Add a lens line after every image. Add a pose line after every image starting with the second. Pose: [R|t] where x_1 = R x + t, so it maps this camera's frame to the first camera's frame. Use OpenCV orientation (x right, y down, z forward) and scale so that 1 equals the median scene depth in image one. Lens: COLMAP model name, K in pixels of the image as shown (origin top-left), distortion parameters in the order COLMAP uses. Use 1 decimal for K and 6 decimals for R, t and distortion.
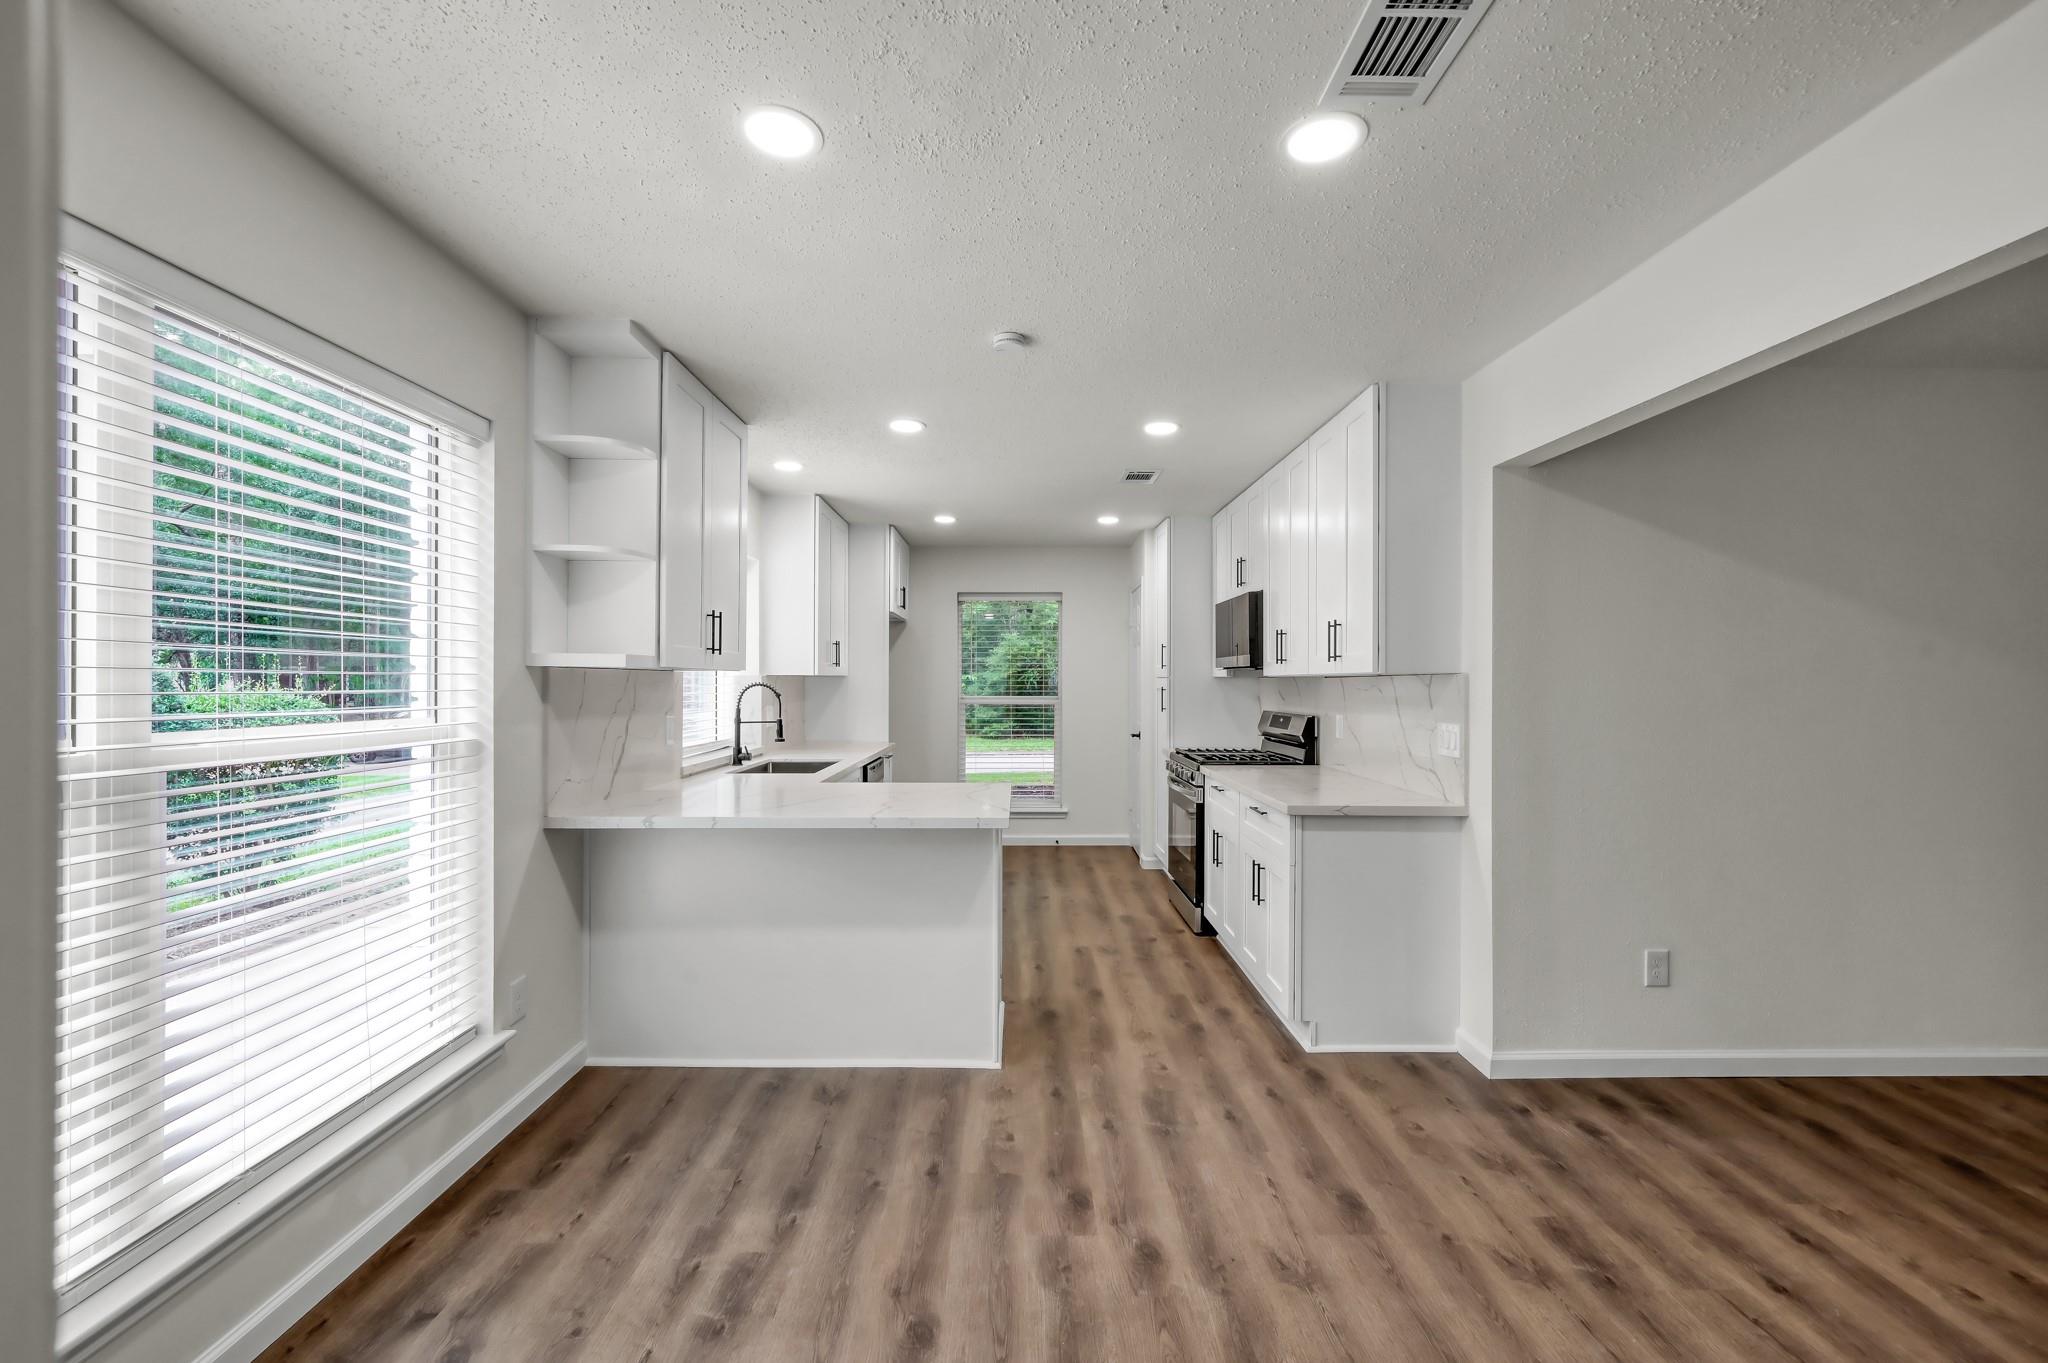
lens RADIAL K [[845.0, 0, 1015.7], [0, 845.0, 680.7], [0, 0, 1]] dist [-0.000865, -0.000196]
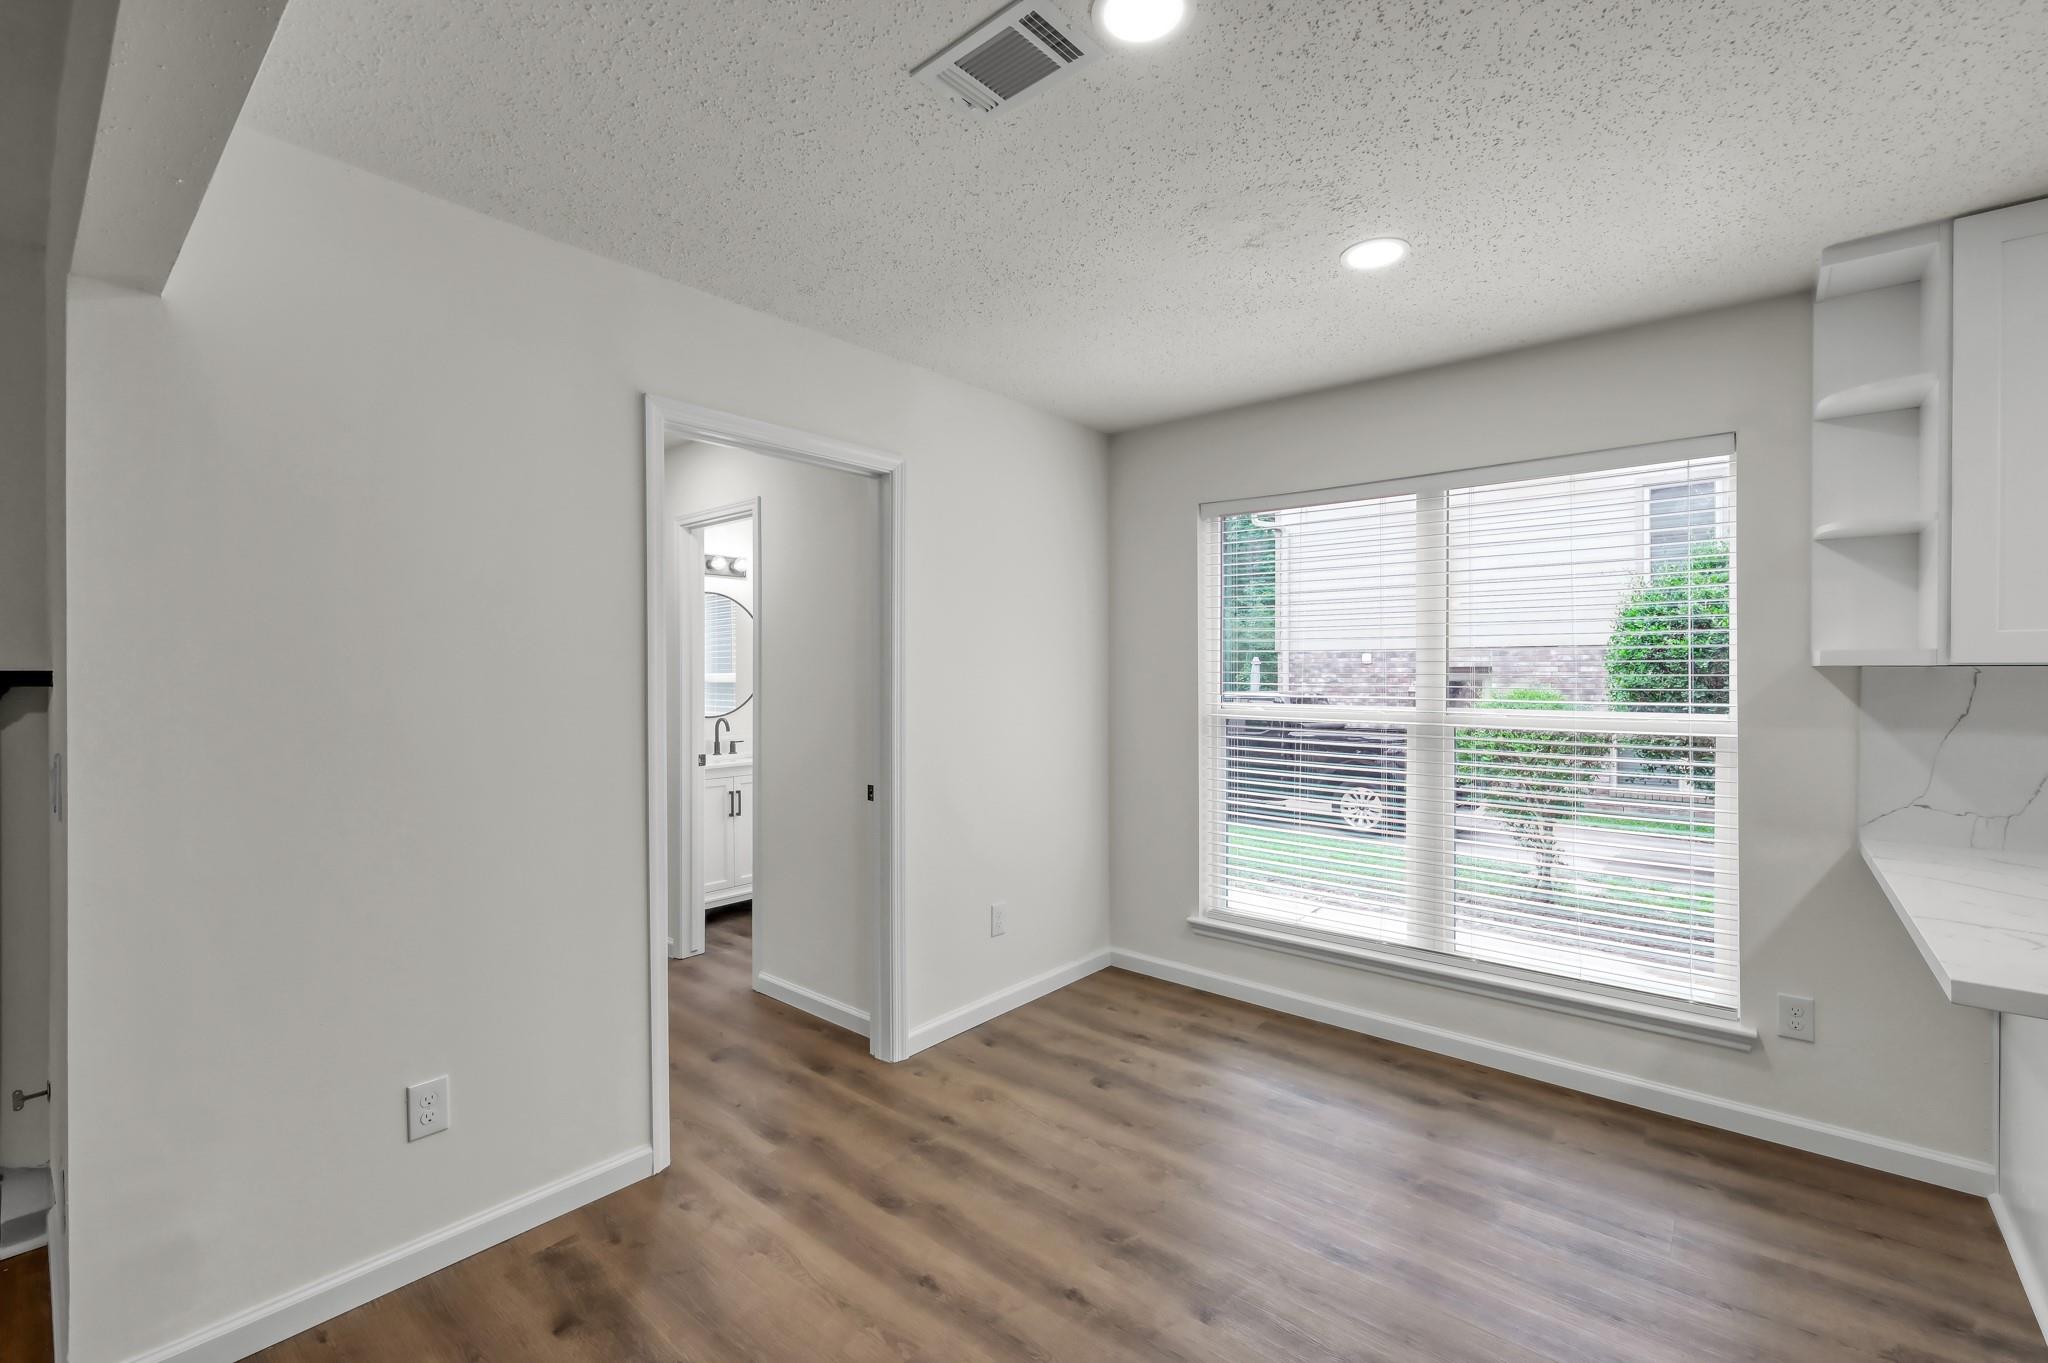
lens RADIAL K [[881.1, 0, 1013.3], [0, 881.1, 680.0], [0, 0, 1]] dist [-0.000822, 0.000942]
pose [[-0.656739, 0.012931, -0.754007, 0.697698], [0.005893, 0.999910, 0.012016, -0.017978], [0.754095, 0.003448, -0.656756, 0.940497]]
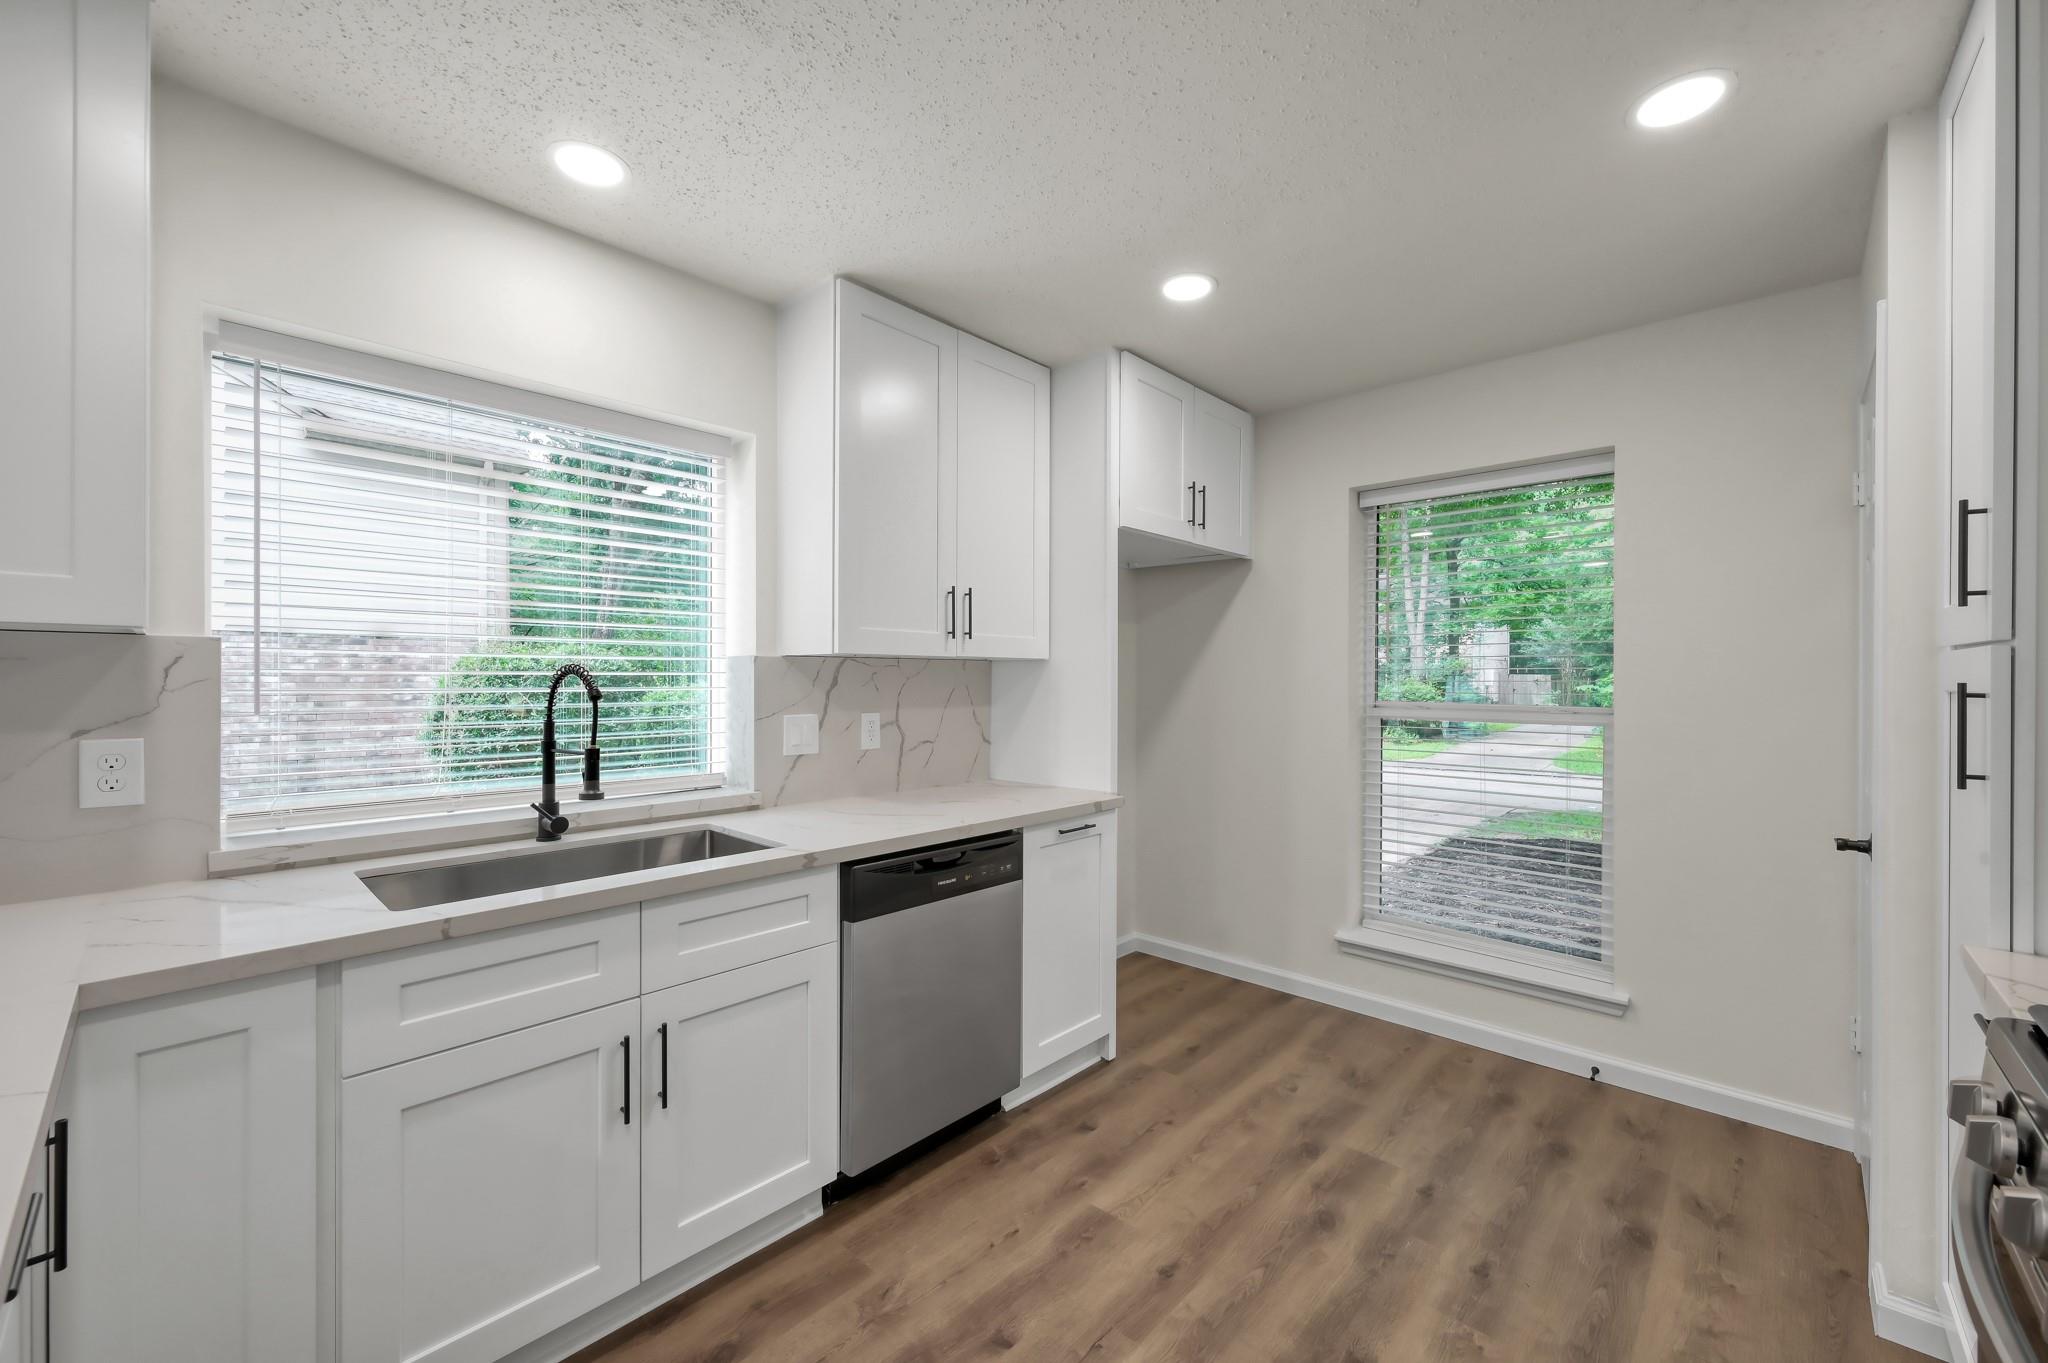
lens RADIAL K [[808.7, 0, 1024.0], [0, 808.7, 681.5], [0, 0, 1]] dist [0.012738, -0.000285]
pose [[0.731656, -0.002212, -0.681670, 0.284923], [0.001236, 0.999997, -0.001919, 0.018702], [0.681673, 0.000561, 0.731657, 1.349508]]
